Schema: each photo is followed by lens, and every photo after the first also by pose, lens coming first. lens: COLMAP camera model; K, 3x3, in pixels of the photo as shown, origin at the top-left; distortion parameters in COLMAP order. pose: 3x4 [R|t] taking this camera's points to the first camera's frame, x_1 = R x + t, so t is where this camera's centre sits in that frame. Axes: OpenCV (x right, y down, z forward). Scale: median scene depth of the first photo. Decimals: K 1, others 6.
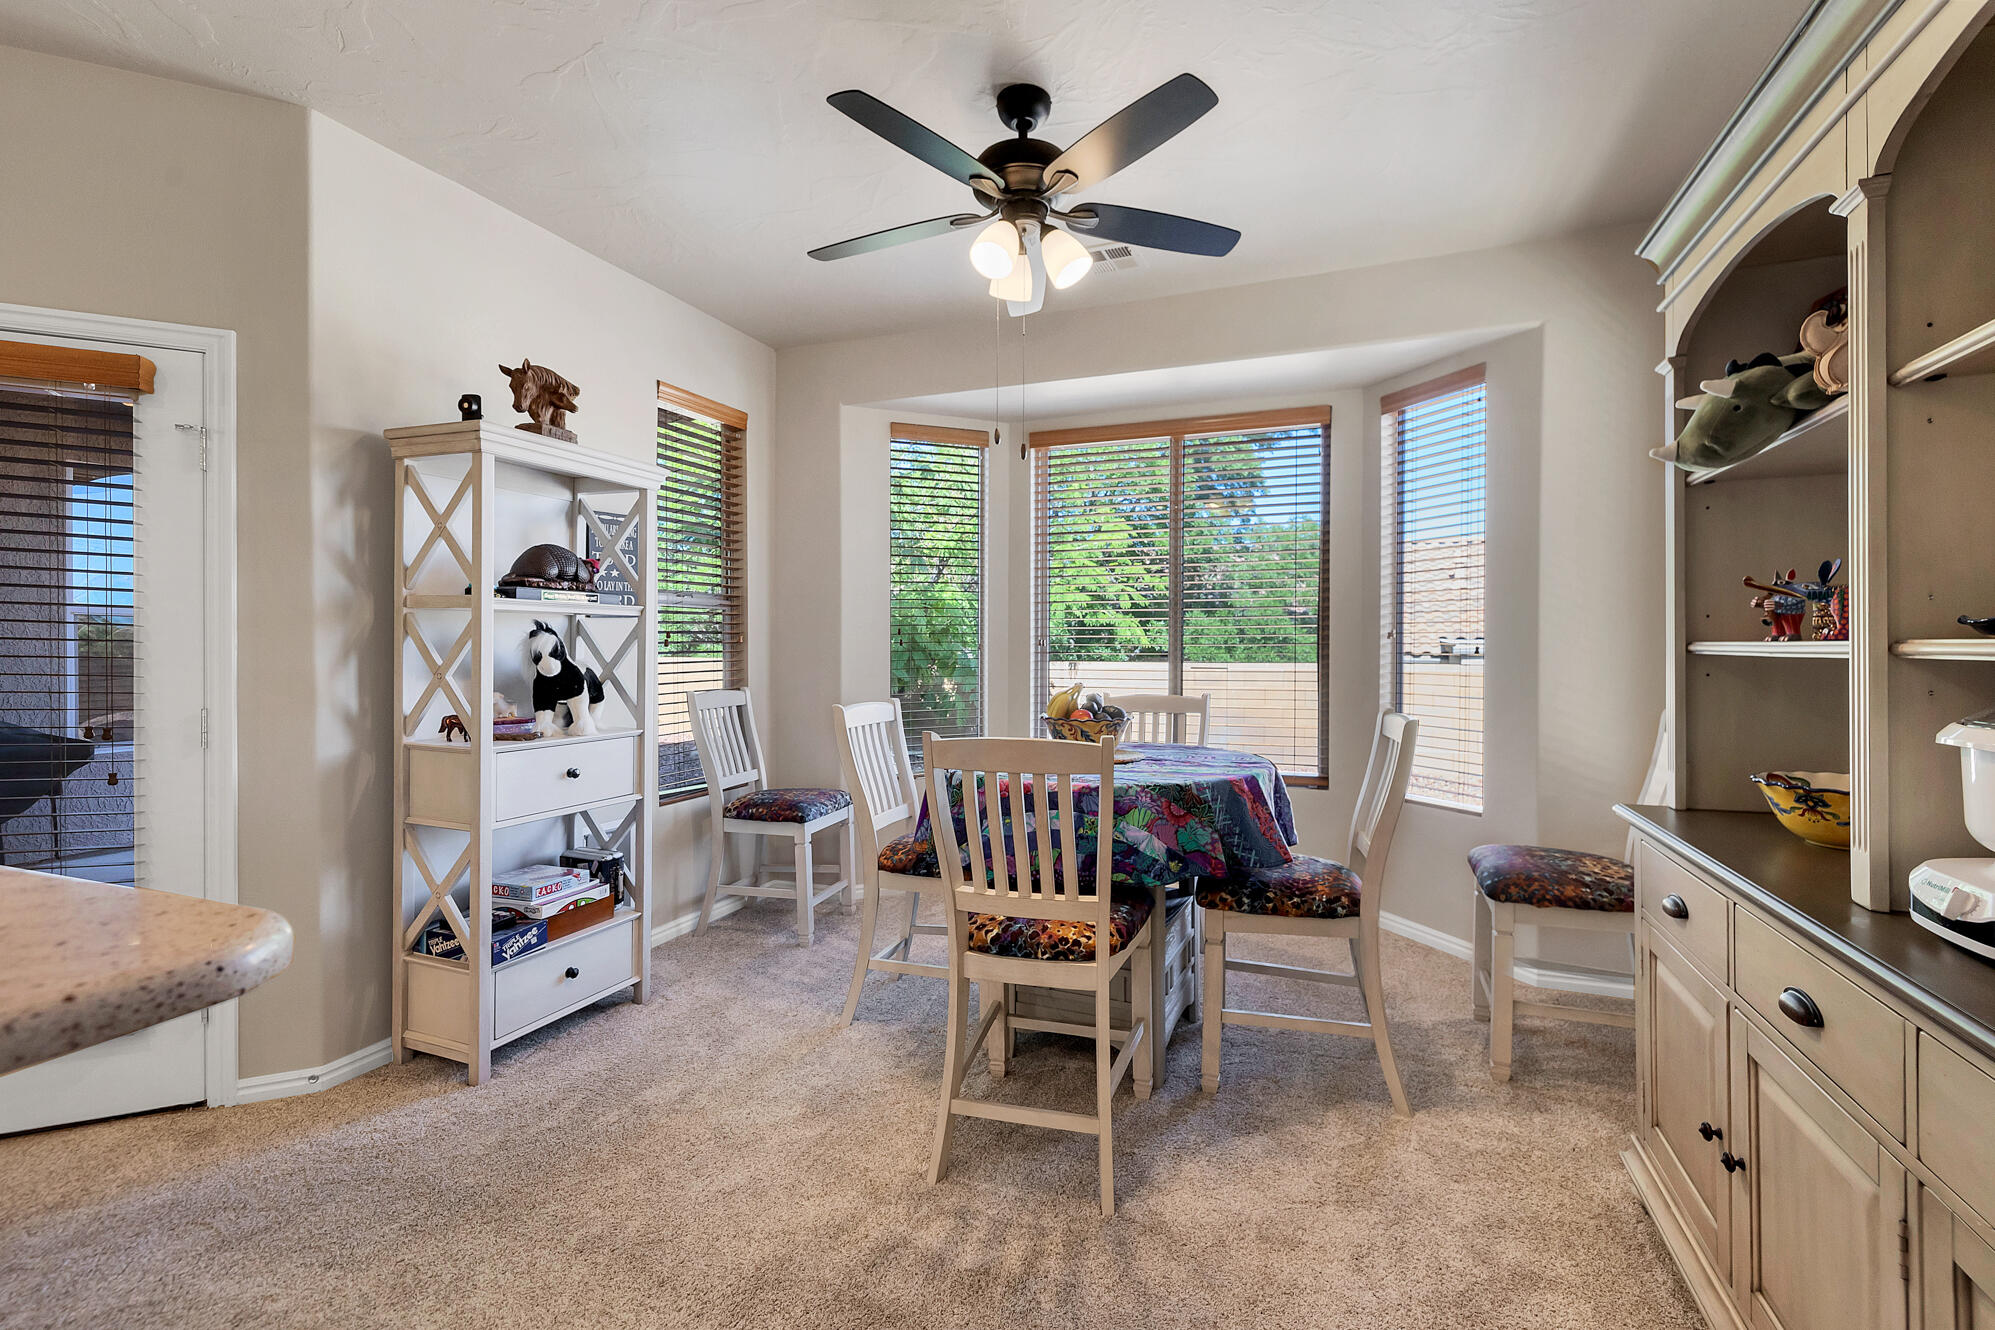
lens RADIAL K [[872.9, 0, 1018.1], [0, 872.9, 641.8], [0, 0, 1]] dist [0.005813, 0.000583]
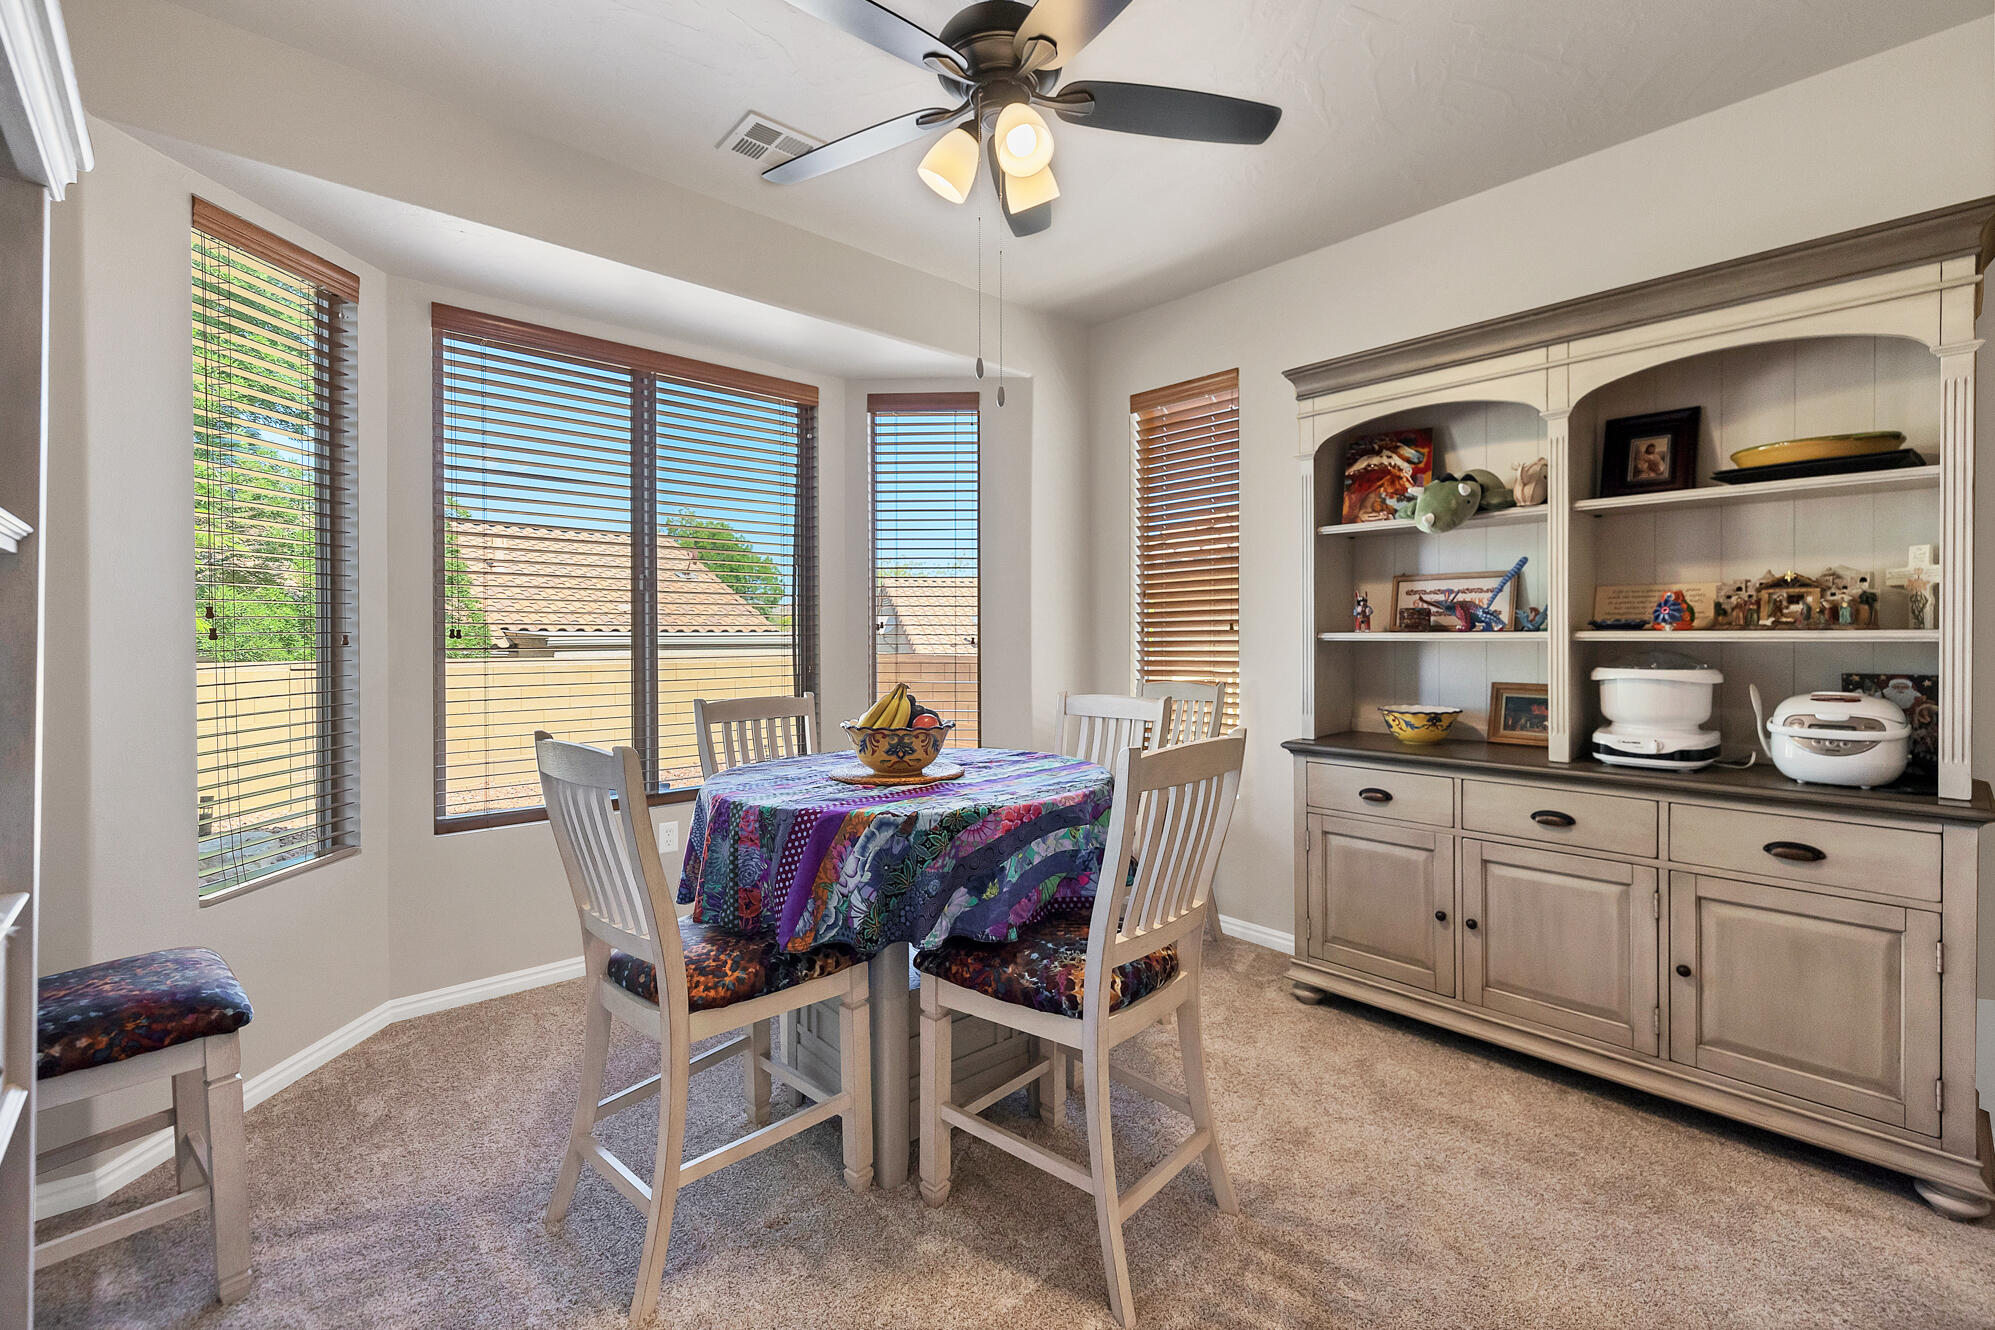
lens RADIAL K [[872.9, 0, 1018.1], [0, 872.9, 641.8], [0, 0, 1]] dist [0.005813, 0.000583]
pose [[0.433487, -0.005273, 0.901145, -0.490498], [0.000087, 0.999983, 0.005810, 0.004445], [-0.901160, -0.002440, 0.433480, 0.444209]]
